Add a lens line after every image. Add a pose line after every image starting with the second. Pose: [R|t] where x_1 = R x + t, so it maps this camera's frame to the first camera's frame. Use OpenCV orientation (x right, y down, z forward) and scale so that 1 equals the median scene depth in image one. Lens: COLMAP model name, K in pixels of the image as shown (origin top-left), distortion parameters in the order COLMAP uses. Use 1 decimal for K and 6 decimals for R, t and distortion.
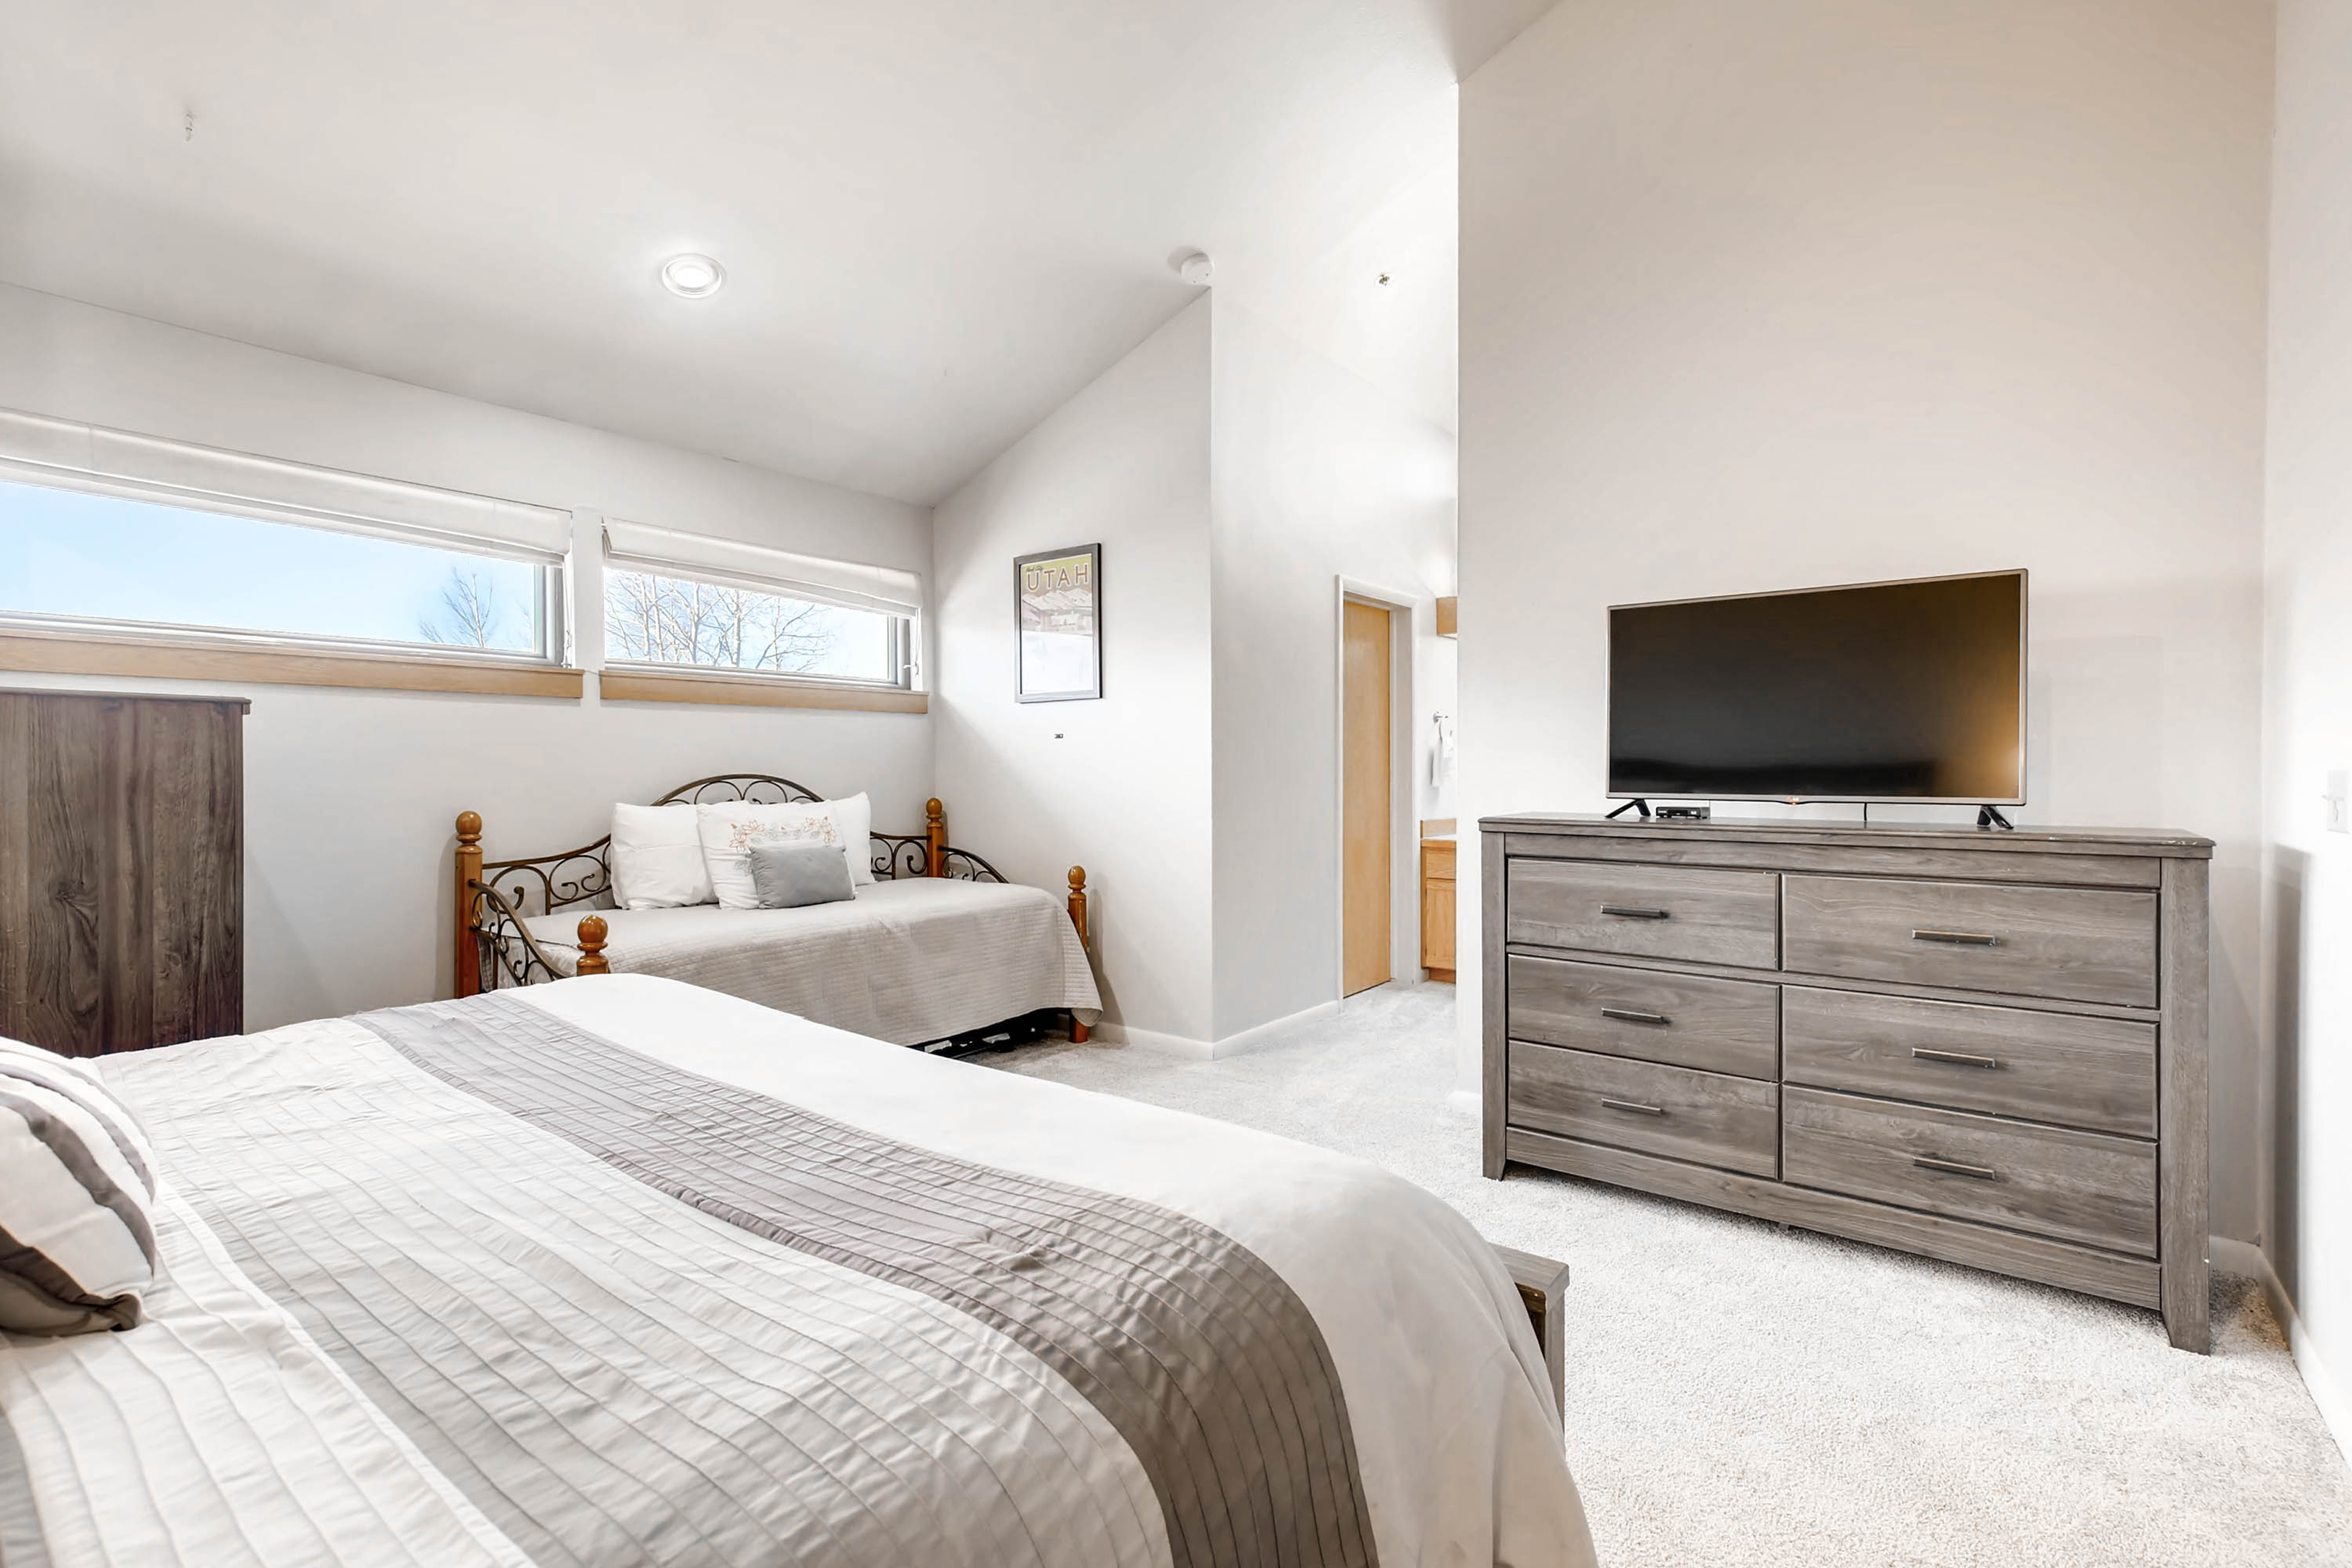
lens RADIAL K [[1066.8, 0, 1172.9], [0, 1066.8, 772.3], [0, 0, 1]] dist [-0.000795, -0.000049]
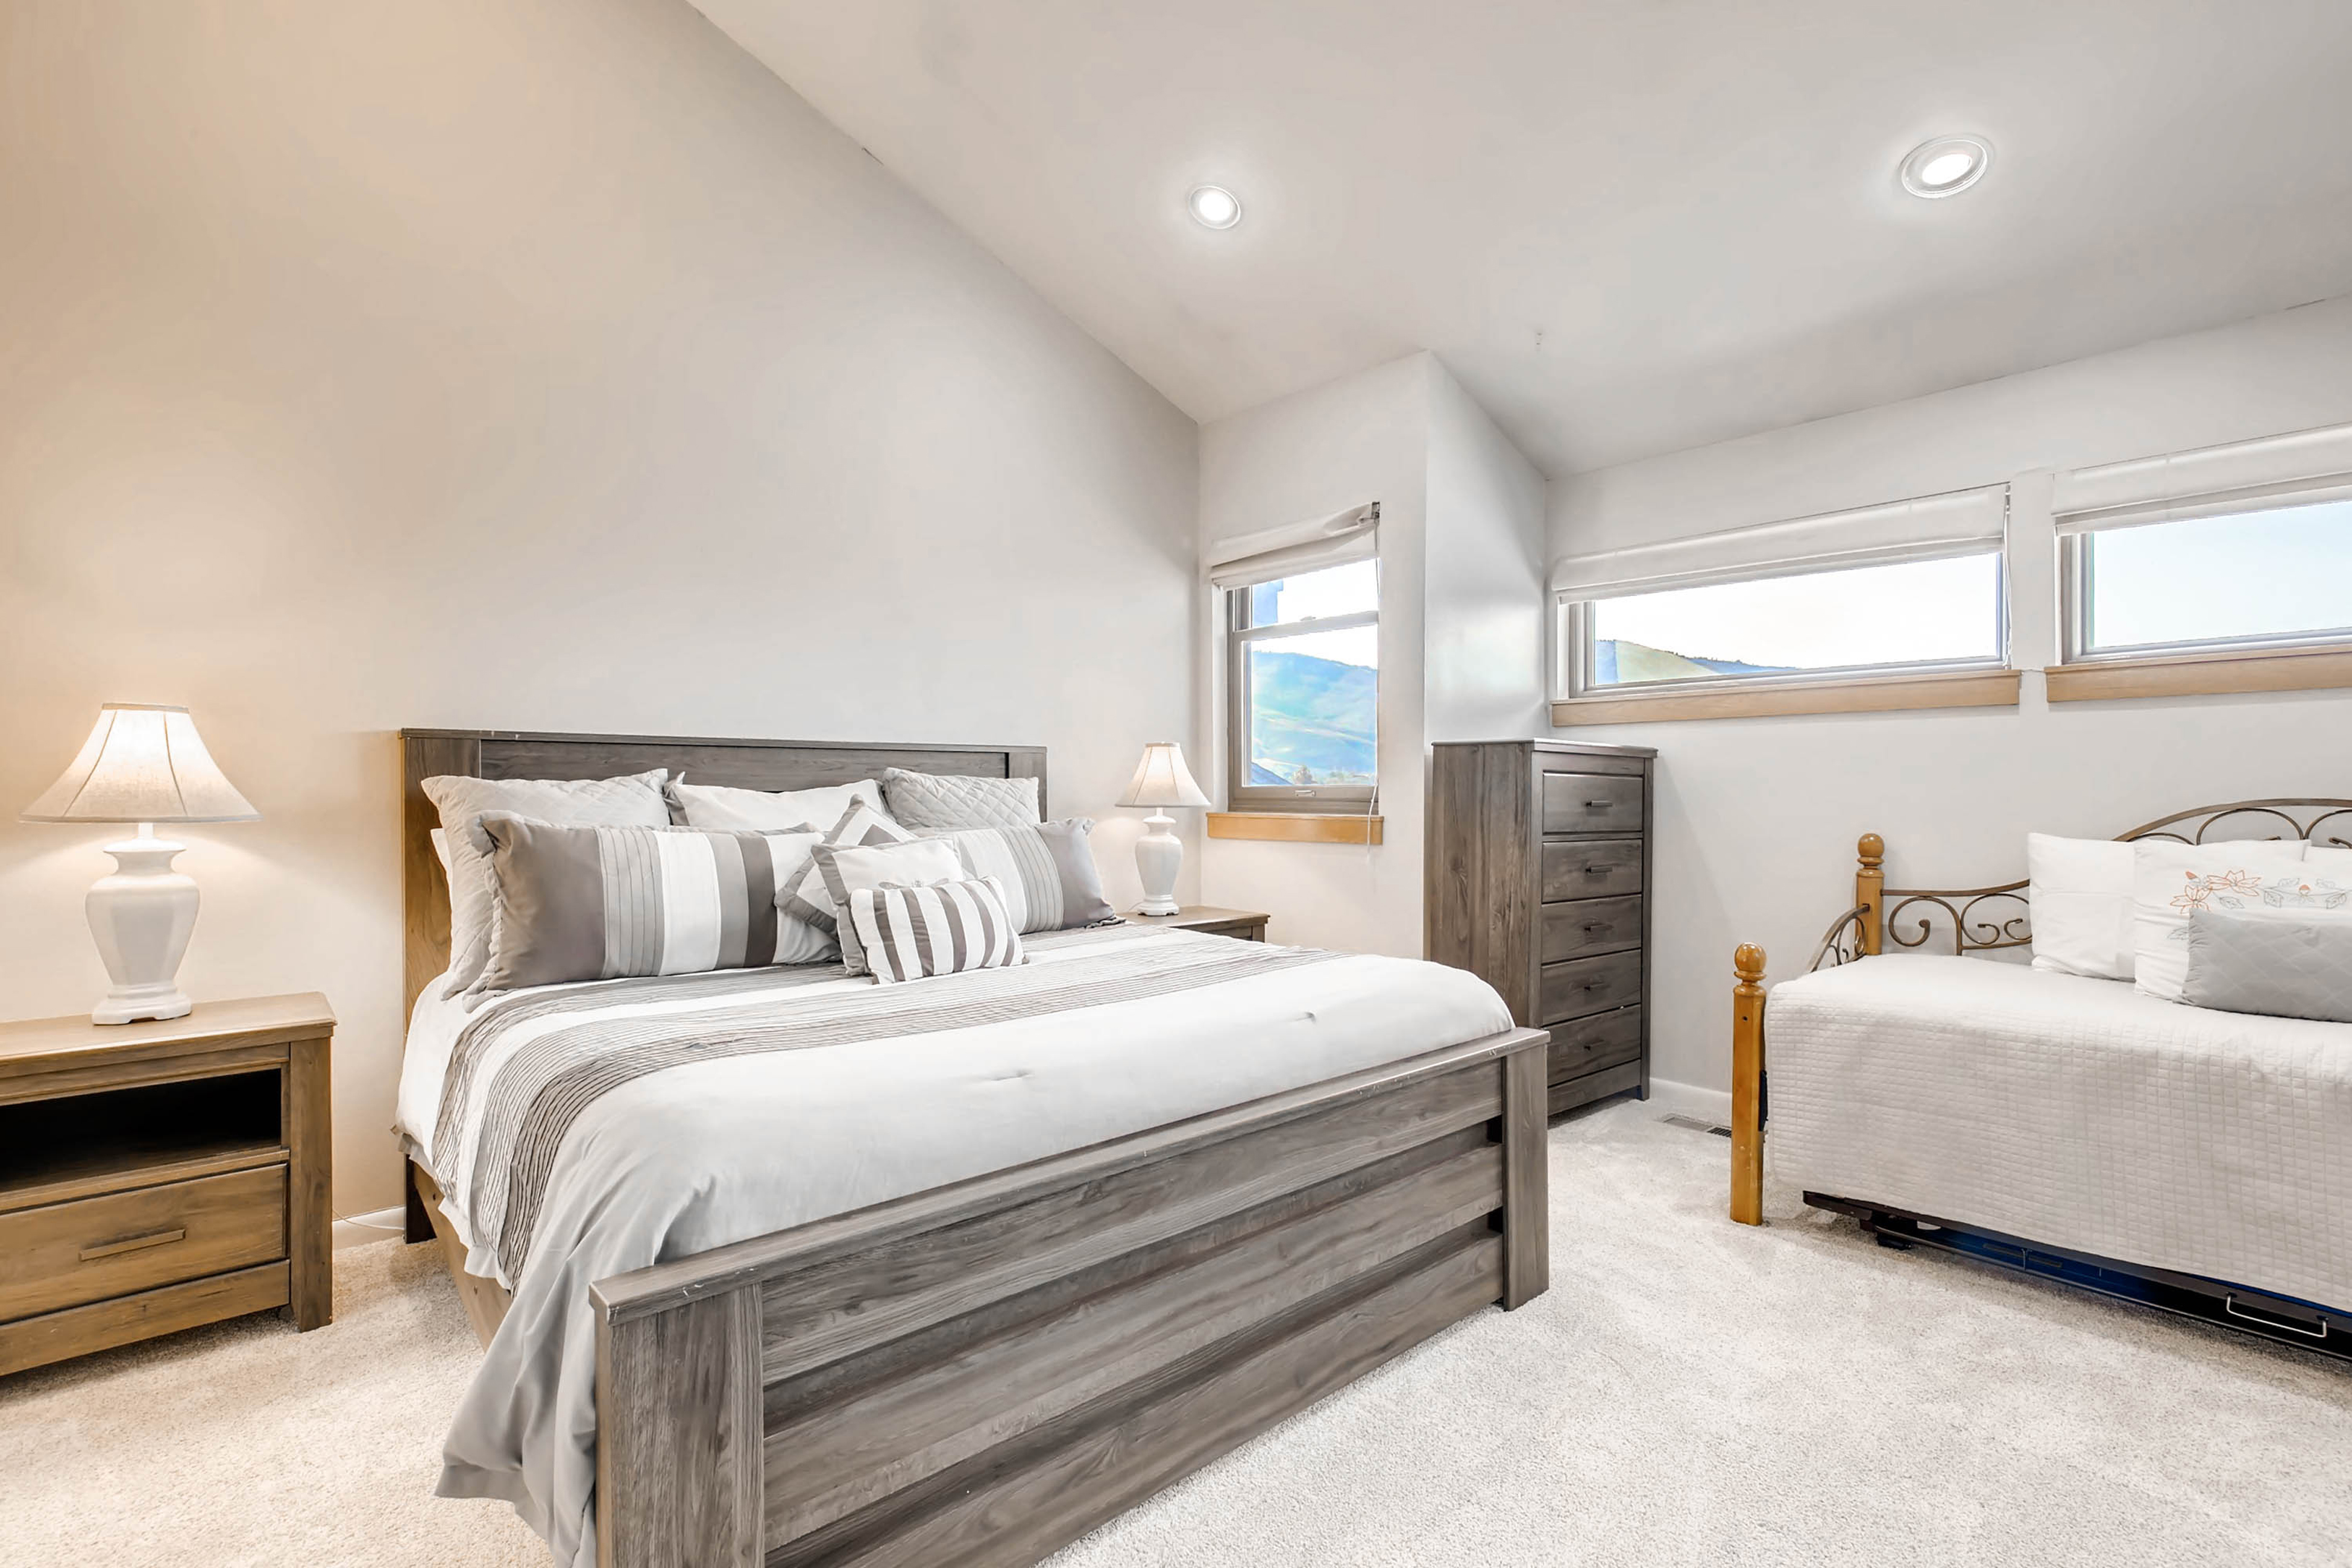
lens RADIAL K [[1066.8, 0, 1173.1], [0, 1066.8, 794.0], [0, 0, 1]] dist [-0.000795, -0.000049]
pose [[-0.185512, 0.005203, -0.982628, 0.391435], [-0.002747, 0.999979, 0.005813, -0.003474], [0.982638, 0.003778, -0.185494, 0.527868]]
